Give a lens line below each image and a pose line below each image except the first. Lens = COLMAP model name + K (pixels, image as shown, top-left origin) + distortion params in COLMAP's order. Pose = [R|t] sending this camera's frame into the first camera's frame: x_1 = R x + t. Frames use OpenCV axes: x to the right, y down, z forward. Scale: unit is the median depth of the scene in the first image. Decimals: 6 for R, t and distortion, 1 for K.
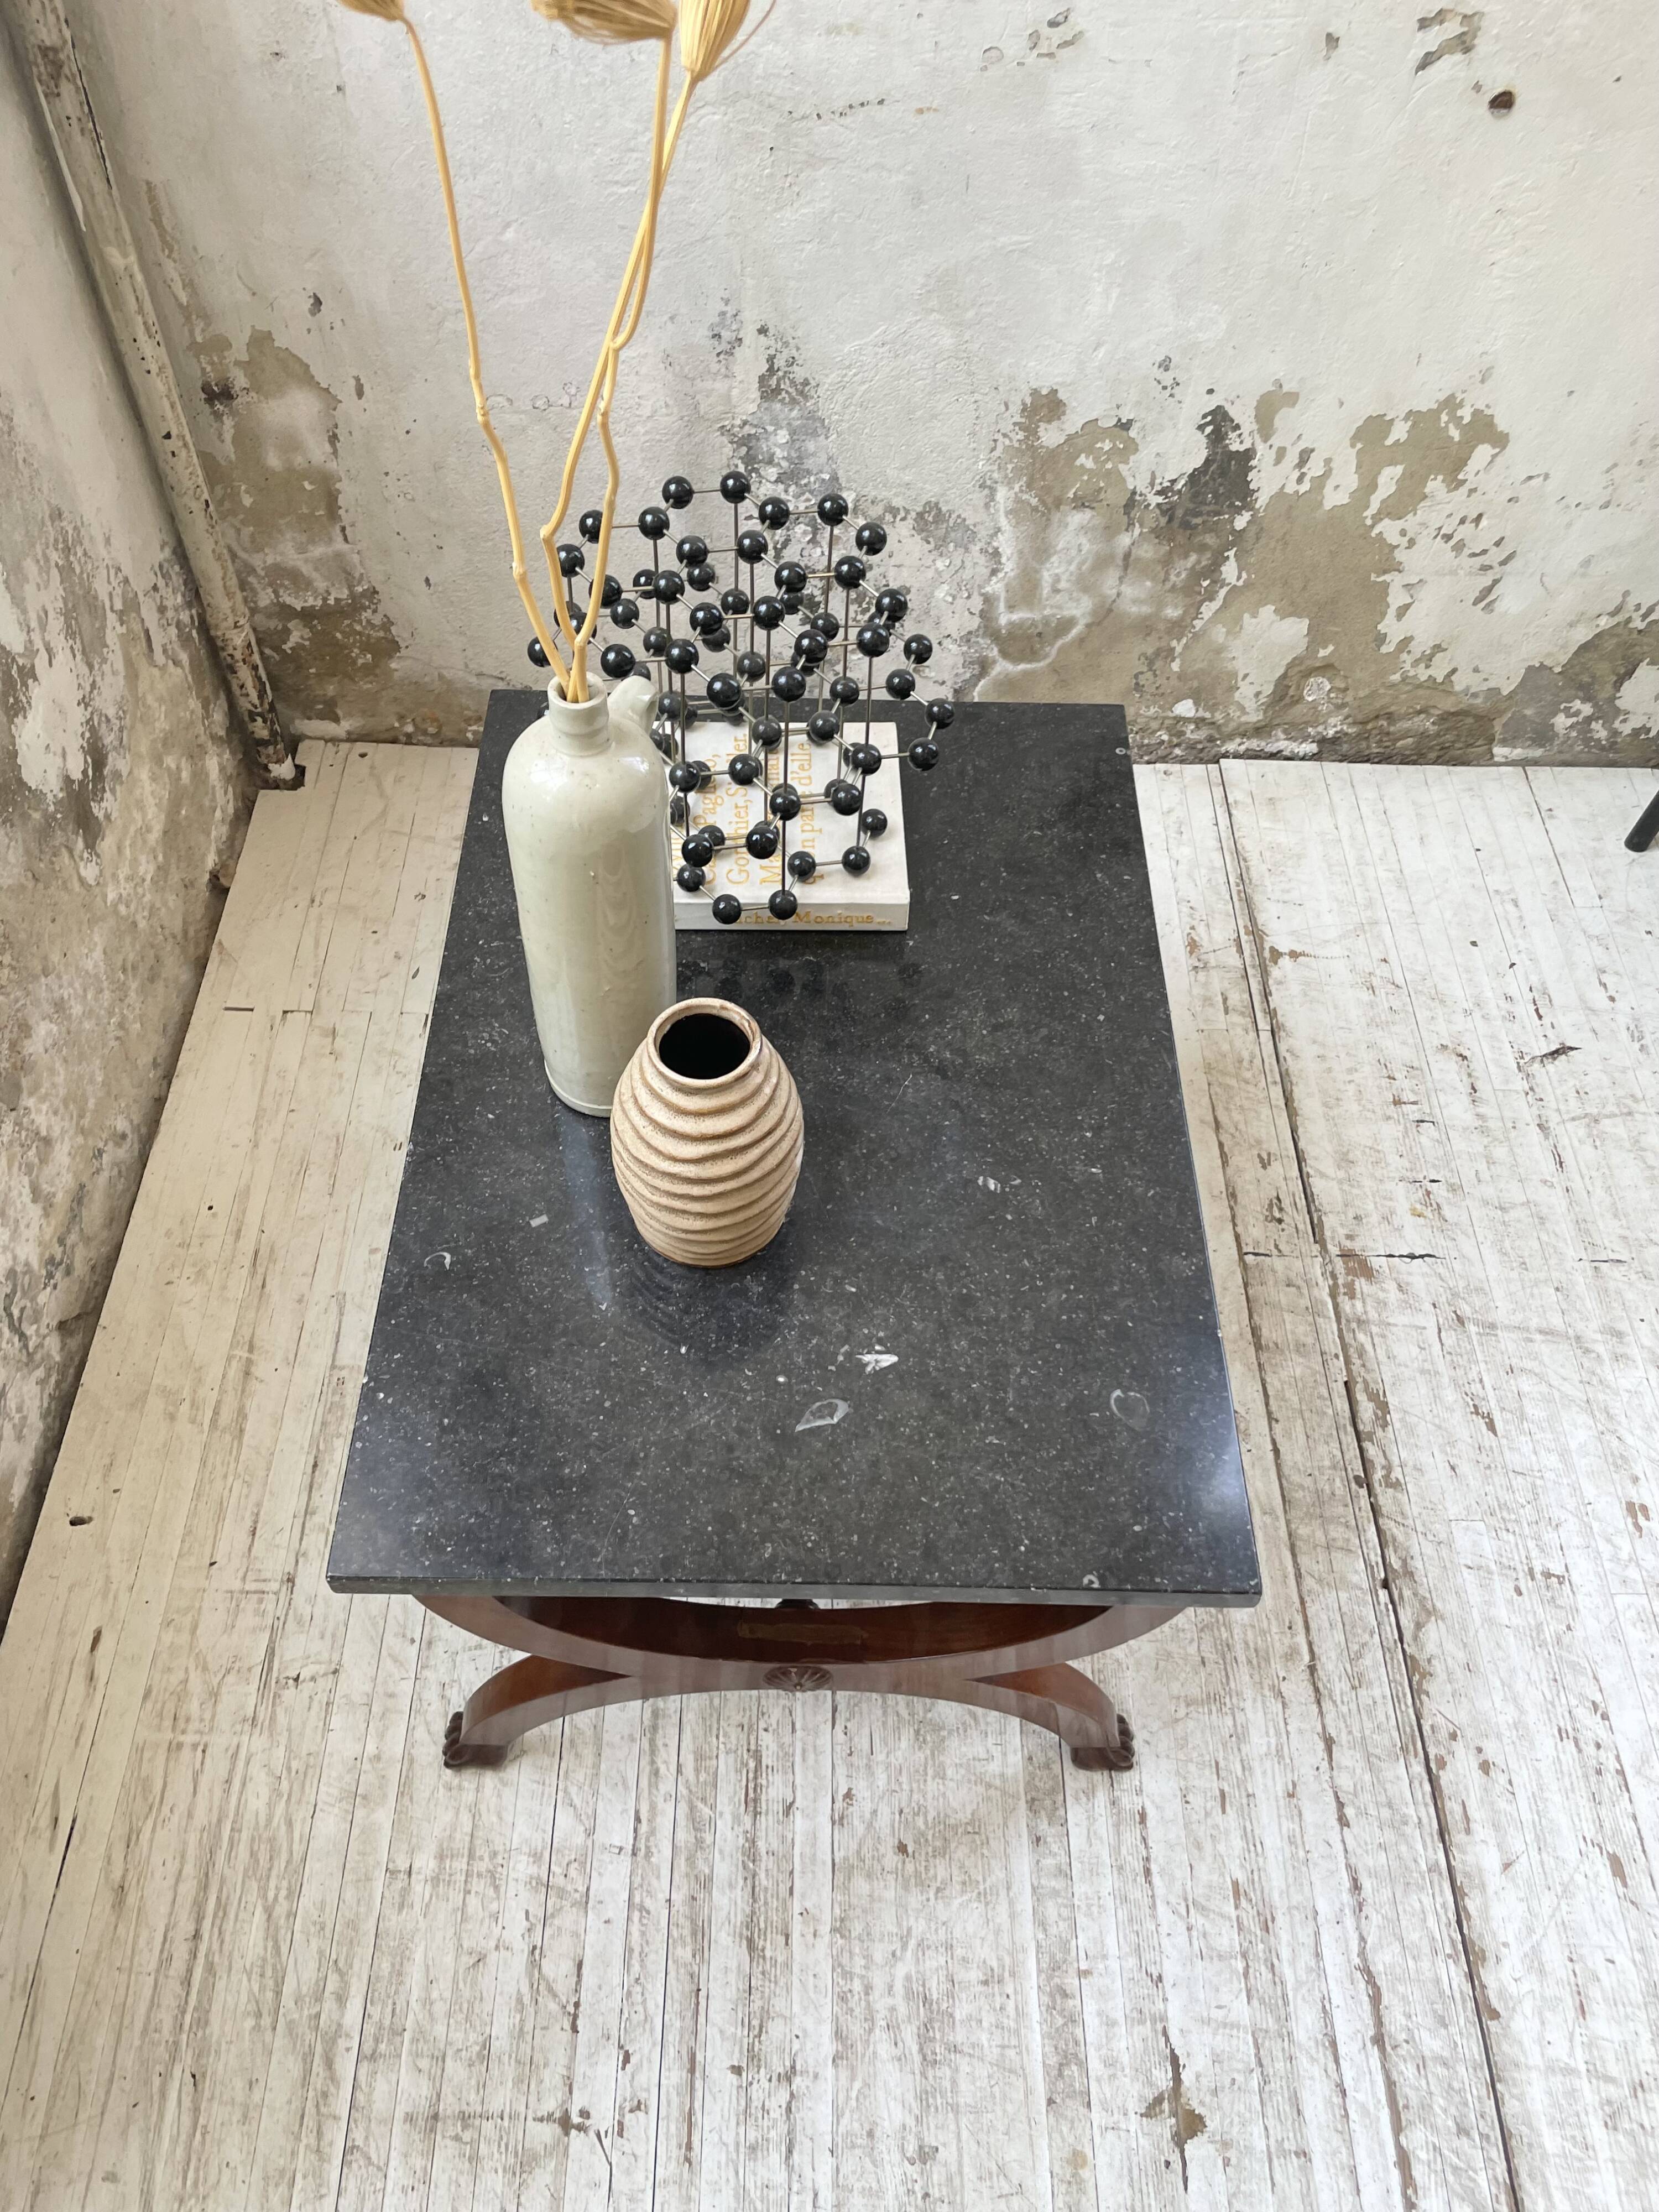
lens RADIAL K [[1686.8, 0, 810.5], [0, 1686.8, 1126.7], [0, 0, 1]] dist [0.085288, -0.121521]
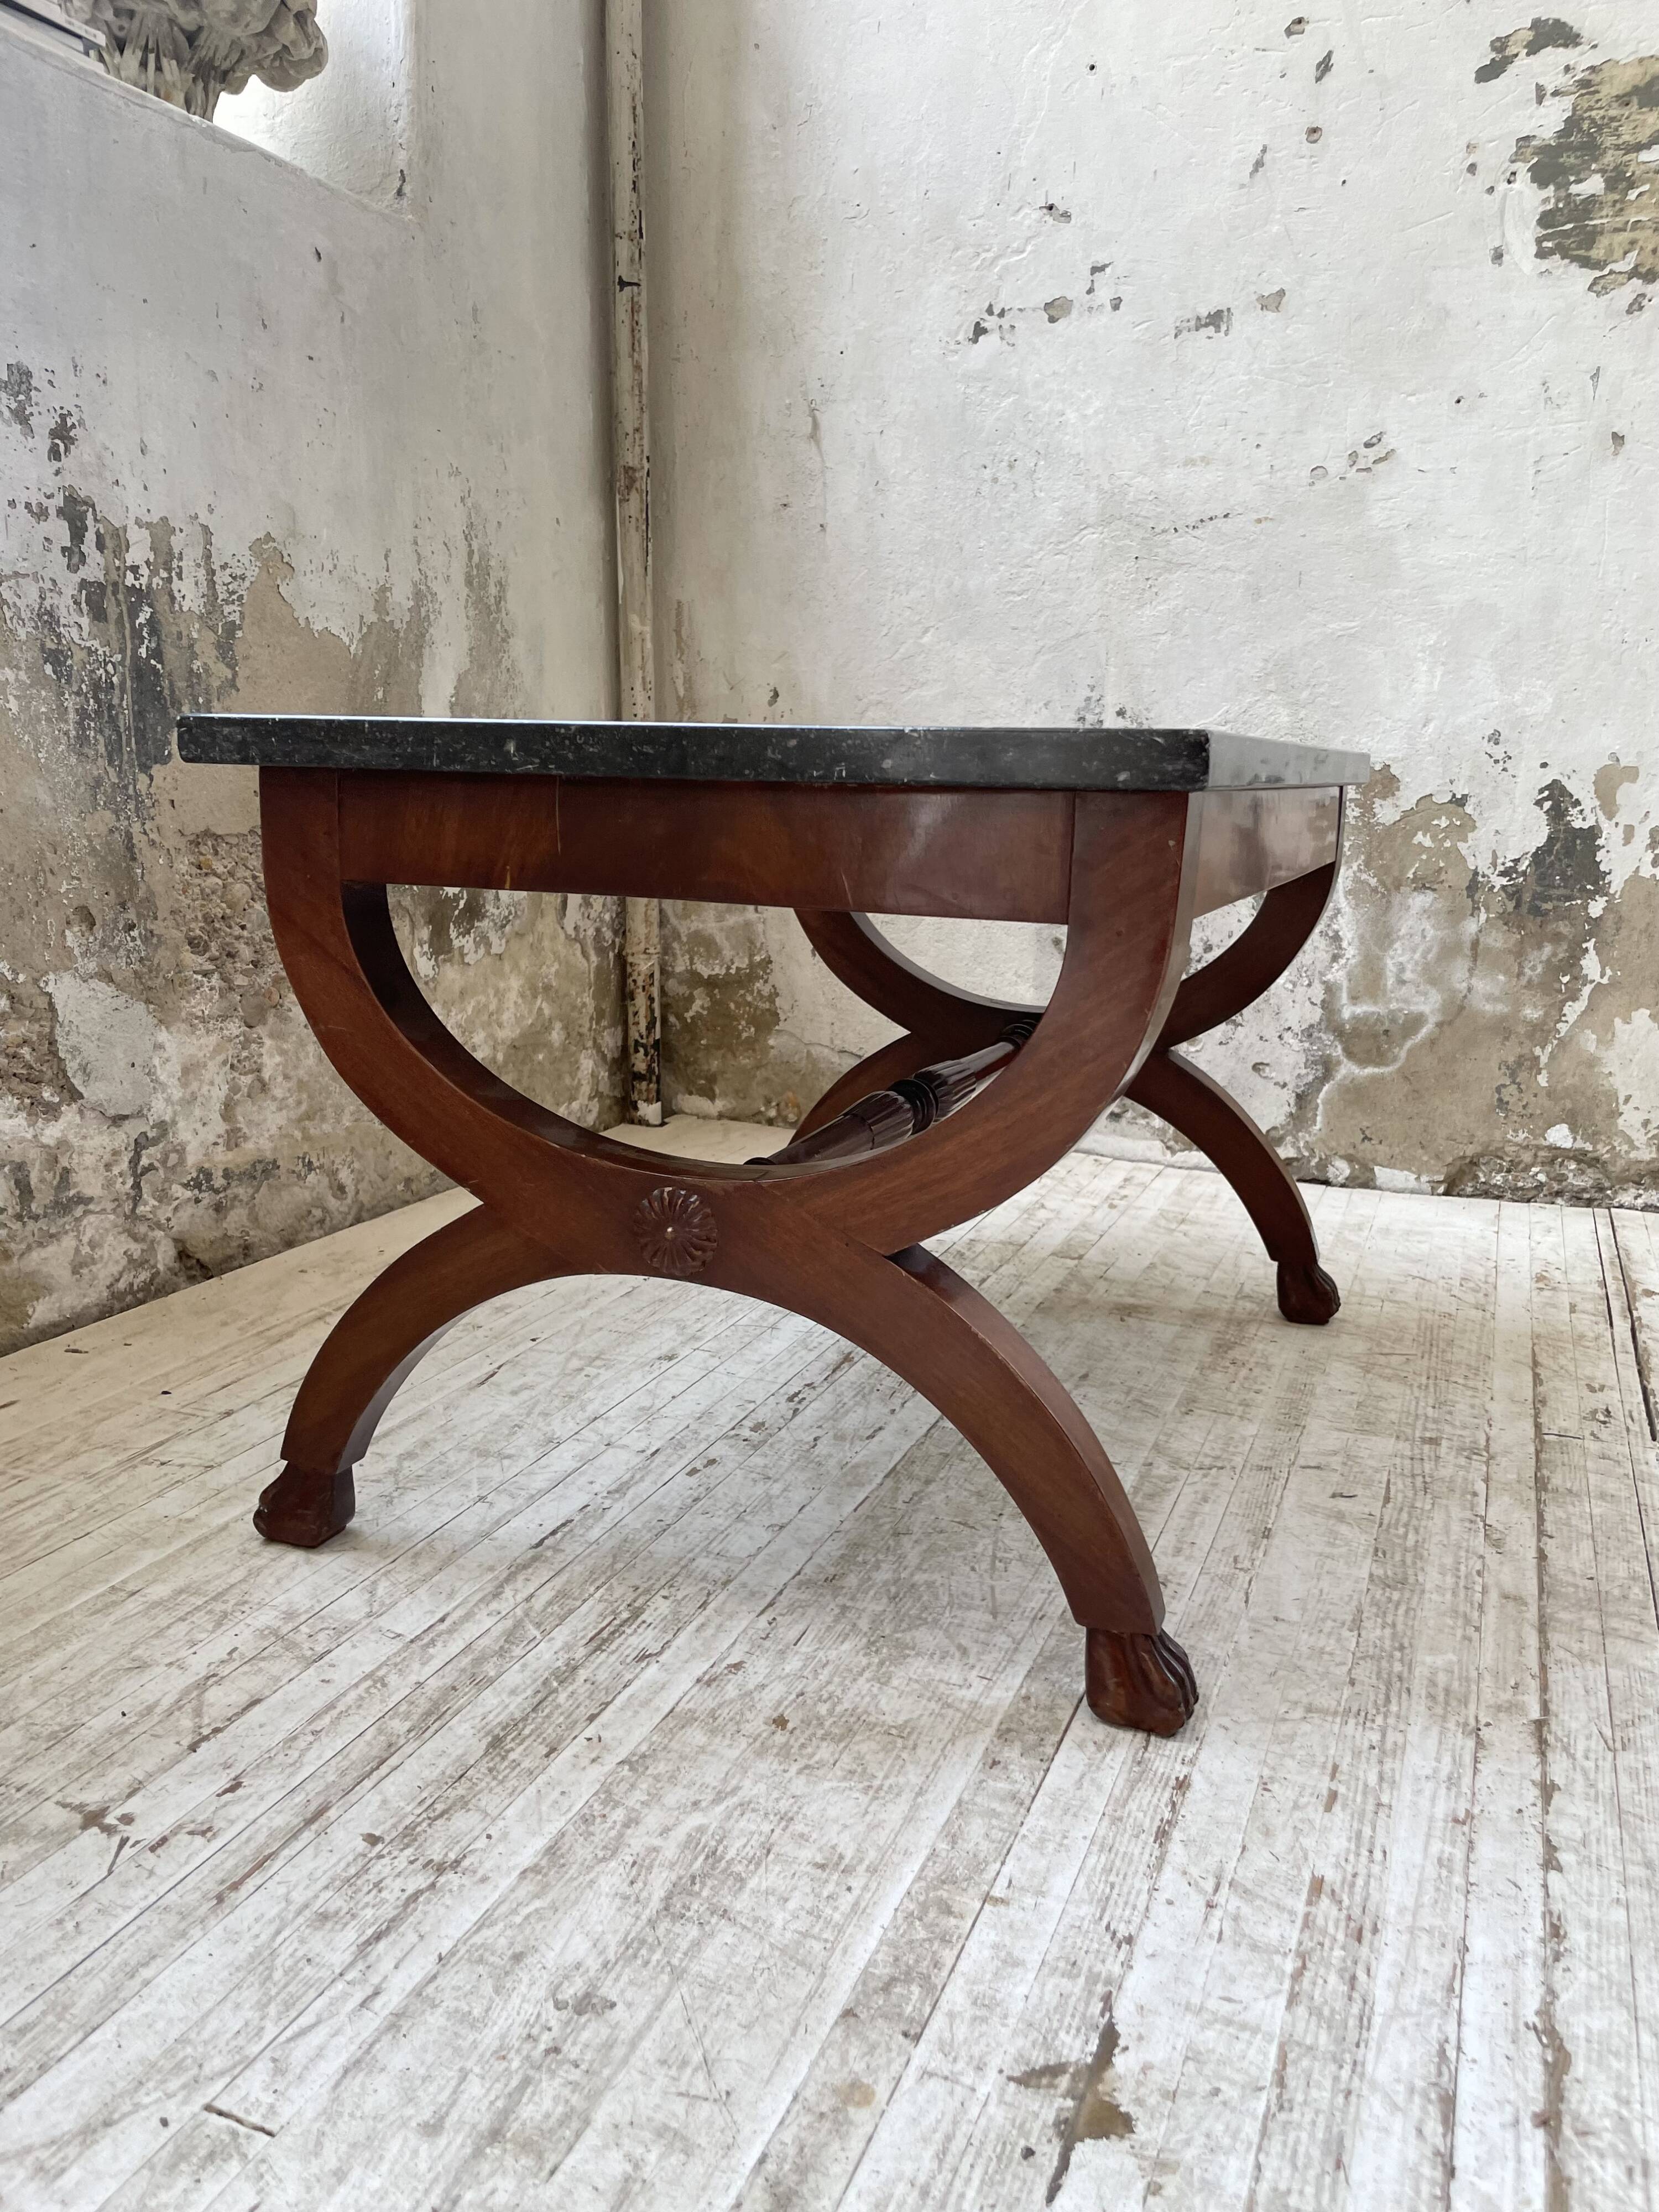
lens RADIAL K [[1686.8, 0, 847.8], [0, 1686.8, 1123.7], [0, 0, 1]] dist [0.085288, -0.121521]
pose [[0.933980, 0.068067, -0.350782, 0.226706], [-0.285474, 0.732566, -0.617942, 0.516629], [0.214909, 0.677285, 0.703633, 0.336933]]
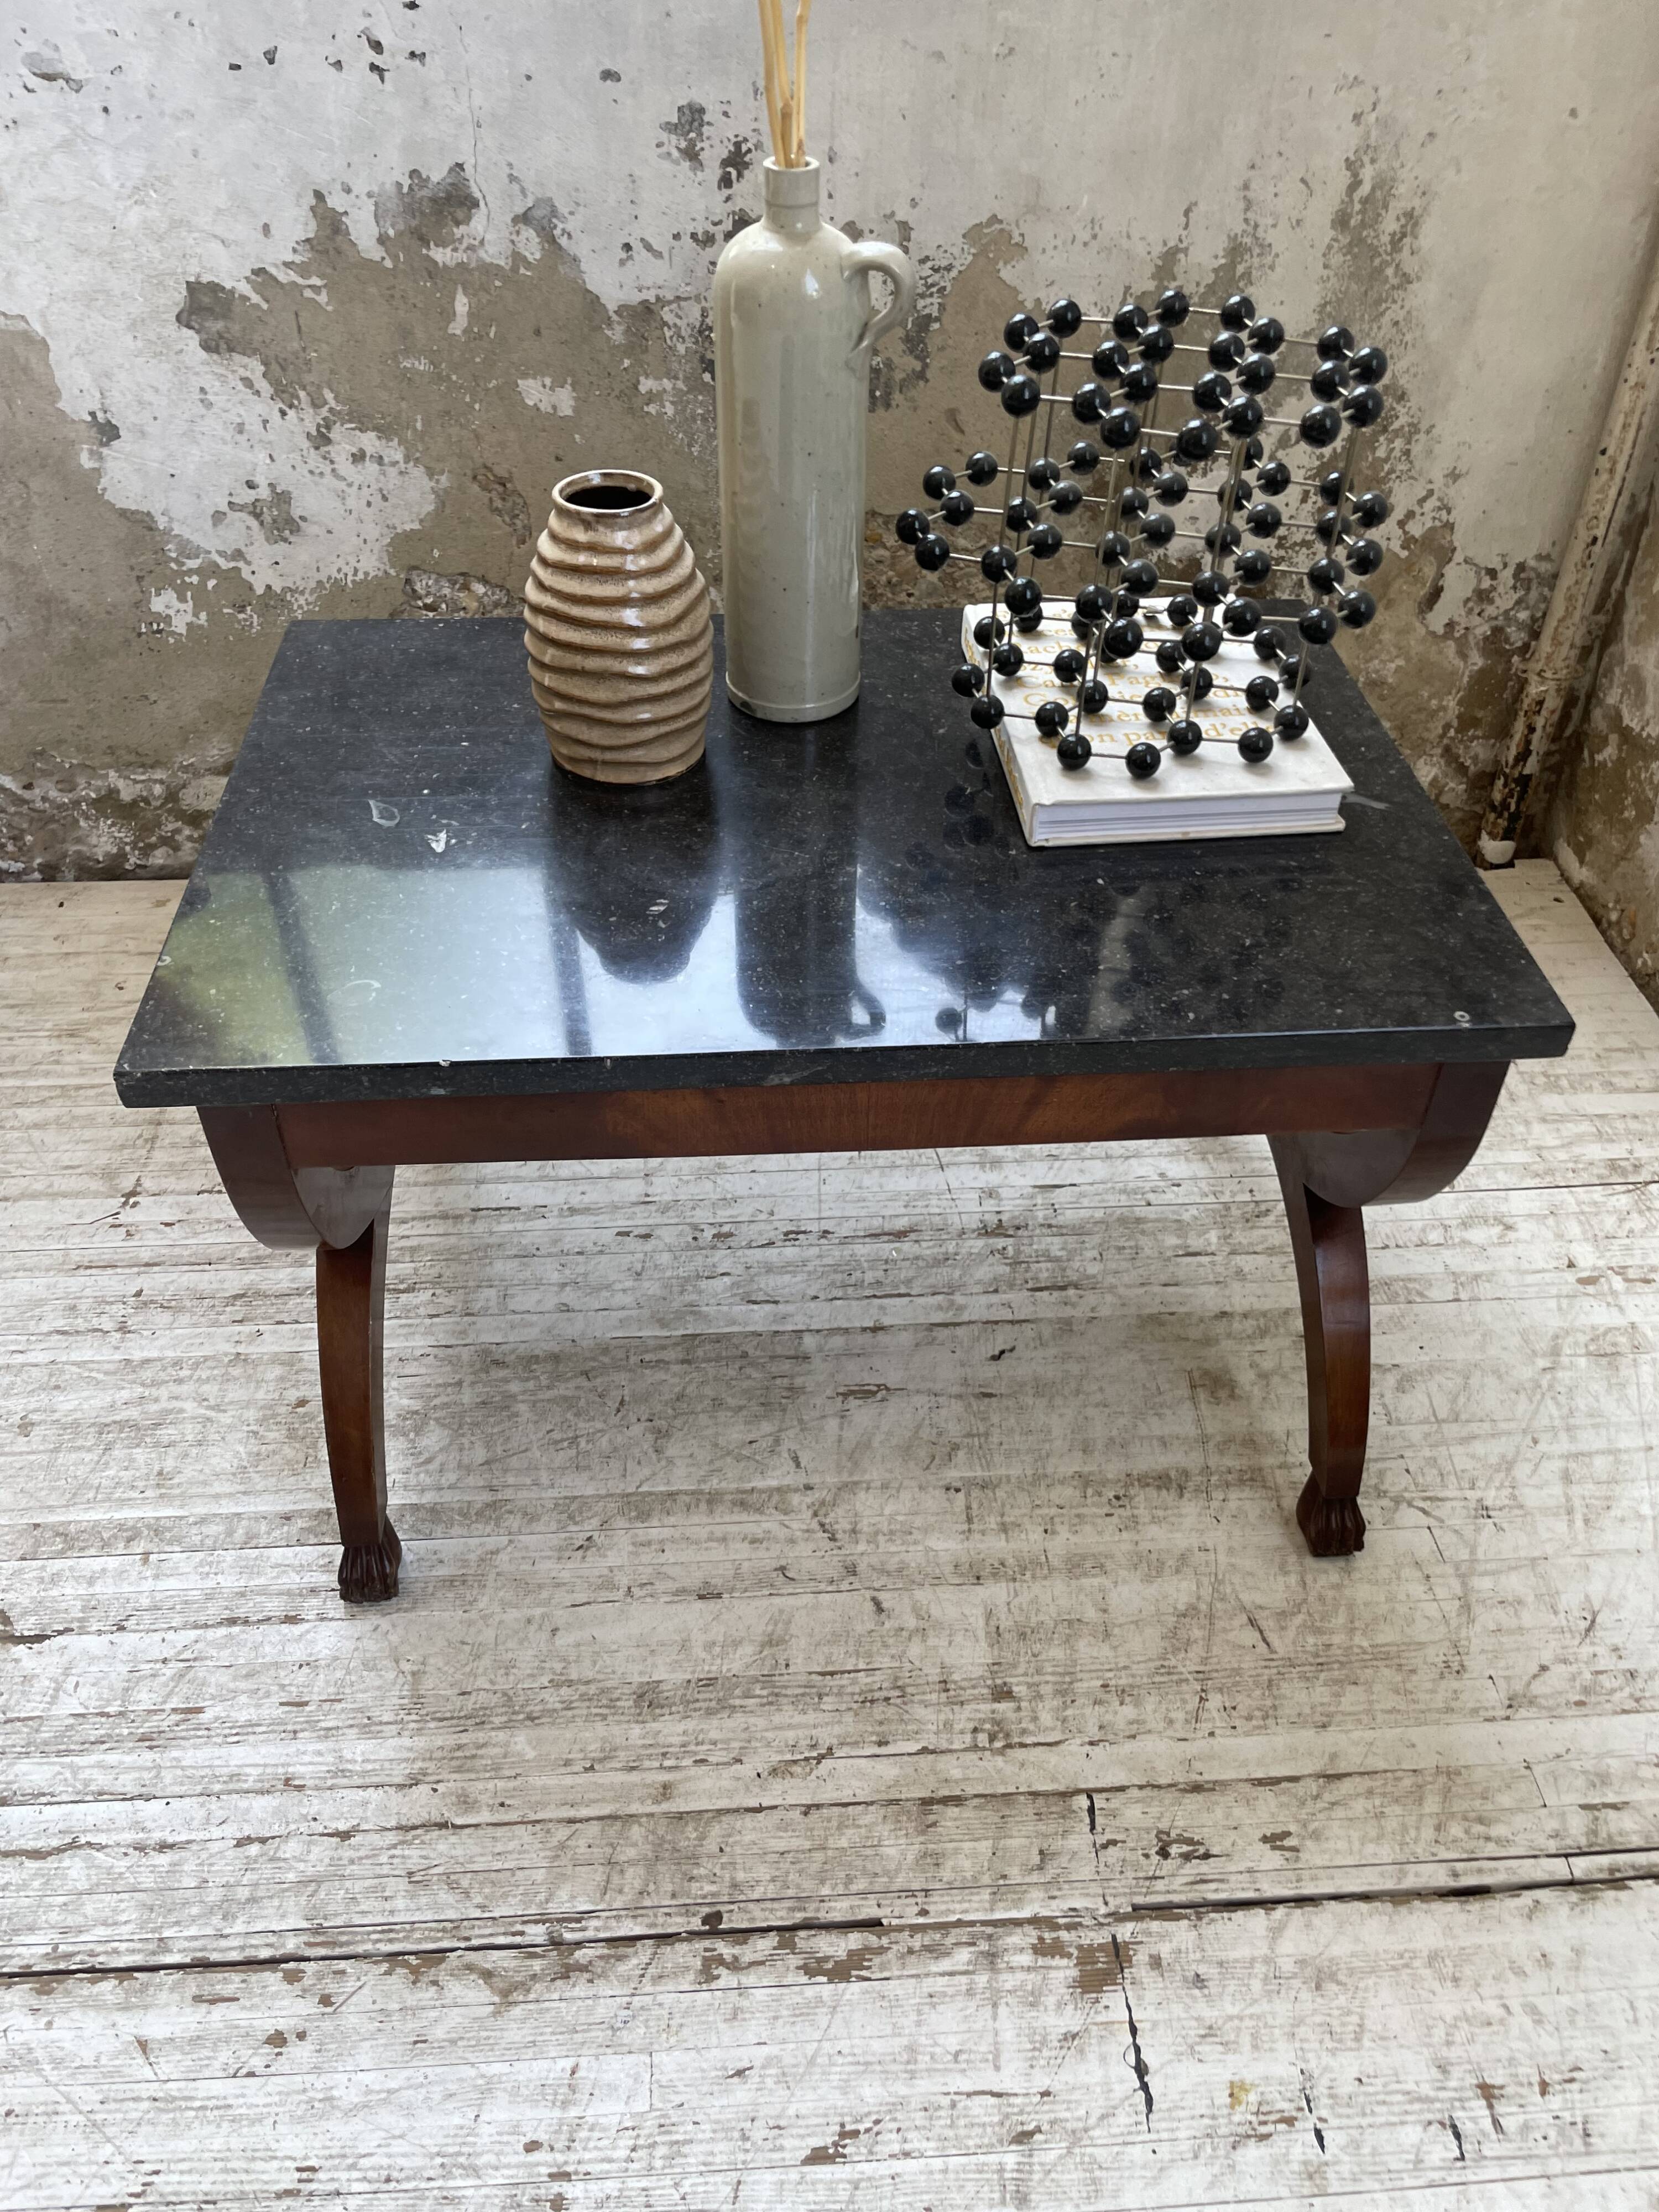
lens RADIAL K [[1686.8, 0, 817.7], [0, 1686.8, 1117.9], [0, 0, 1]] dist [0.085288, -0.121521]
pose [[0.068305, 0.638892, -0.766258, 0.586900], [-0.803794, 0.490203, 0.337071, -0.189098], [0.590974, 0.592890, 0.547020, 0.432972]]
